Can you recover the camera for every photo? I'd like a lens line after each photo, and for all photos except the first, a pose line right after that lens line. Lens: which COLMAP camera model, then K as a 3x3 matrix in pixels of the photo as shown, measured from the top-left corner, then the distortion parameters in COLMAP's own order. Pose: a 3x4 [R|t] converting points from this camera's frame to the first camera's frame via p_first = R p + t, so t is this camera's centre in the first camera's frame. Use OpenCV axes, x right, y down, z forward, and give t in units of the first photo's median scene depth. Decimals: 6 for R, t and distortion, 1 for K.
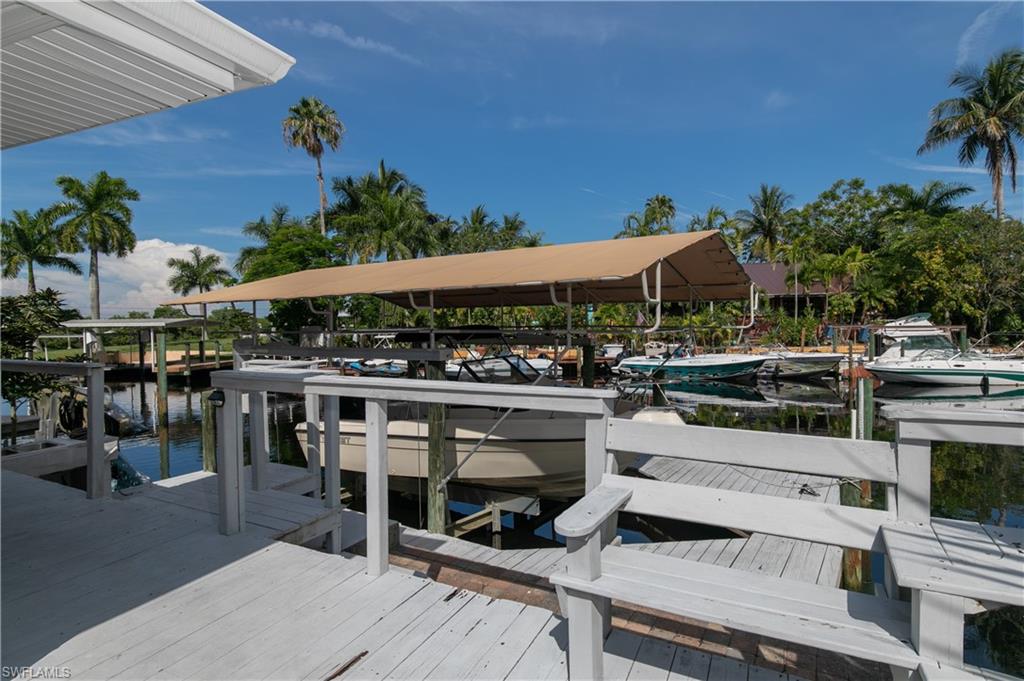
lens RADIAL K [[552.5, 0, 517.2], [0, 552.5, 325.4], [0, 0, 1]] dist [0.000215, 0.000817]
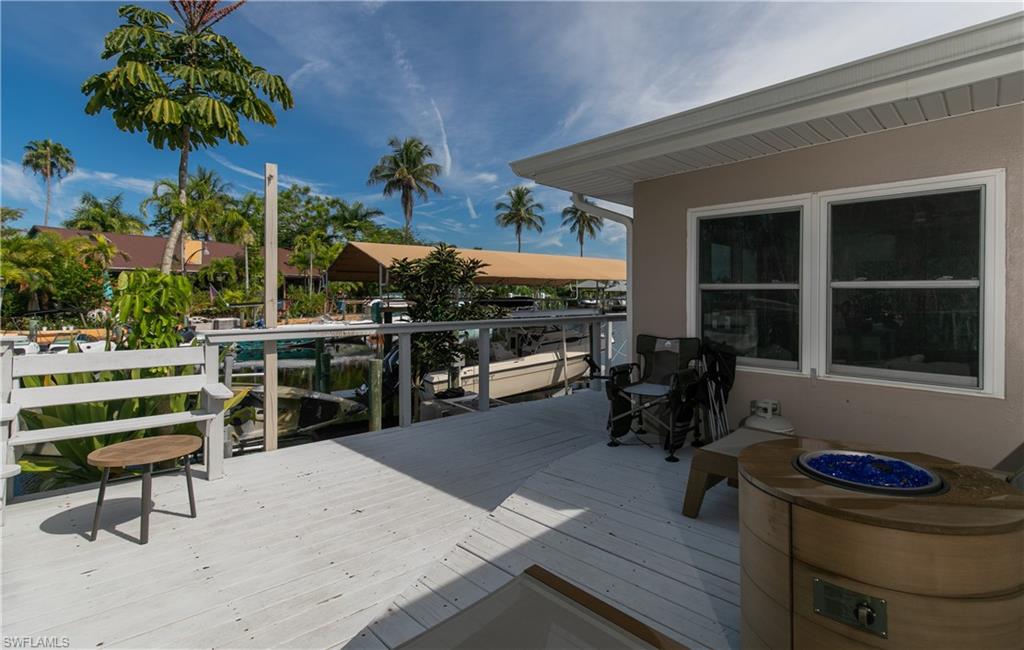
lens RADIAL K [[548.9, 0, 510.7], [0, 548.9, 300.5], [0, 0, 1]] dist [0.001576, 0.000020]
pose [[0.323927, 0.008336, 0.946045, -0.565366], [-0.001591, 0.999965, -0.008266, 0.010192], [-0.946081, 0.001172, 0.323929, 0.185423]]
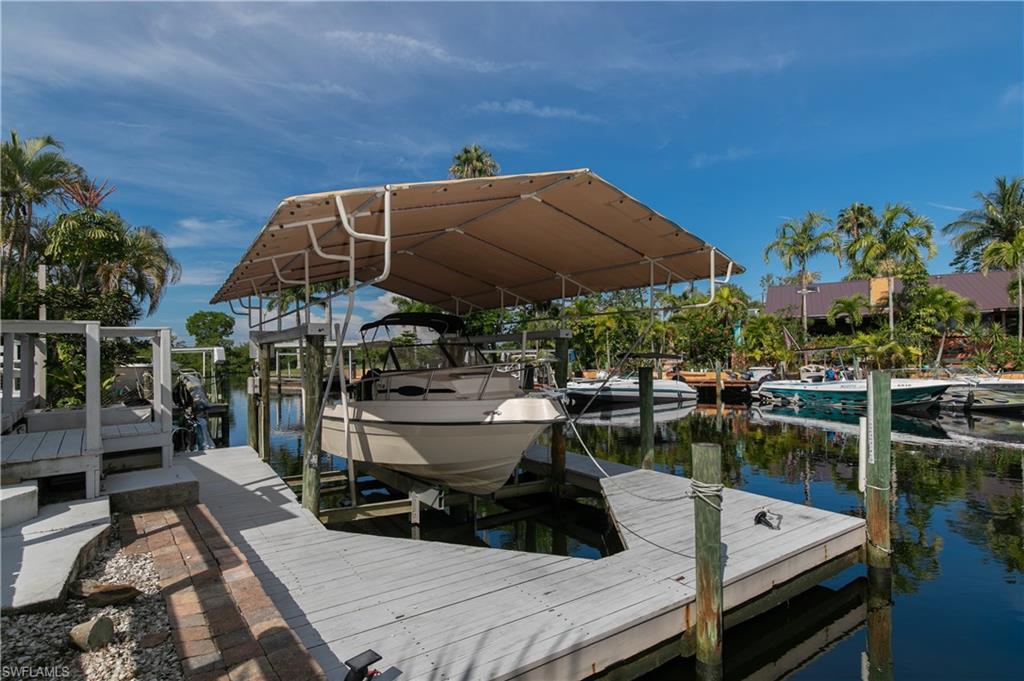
lens RADIAL K [[520.7, 0, 513.5], [0, 520.7, 346.0], [0, 0, 1]] dist [-0.001653, -0.001078]
pose [[0.923497, 0.002325, -0.383599, 0.143414], [-0.011182, 0.999720, -0.020860, 0.025341], [0.383443, 0.023554, 0.923264, 0.068850]]
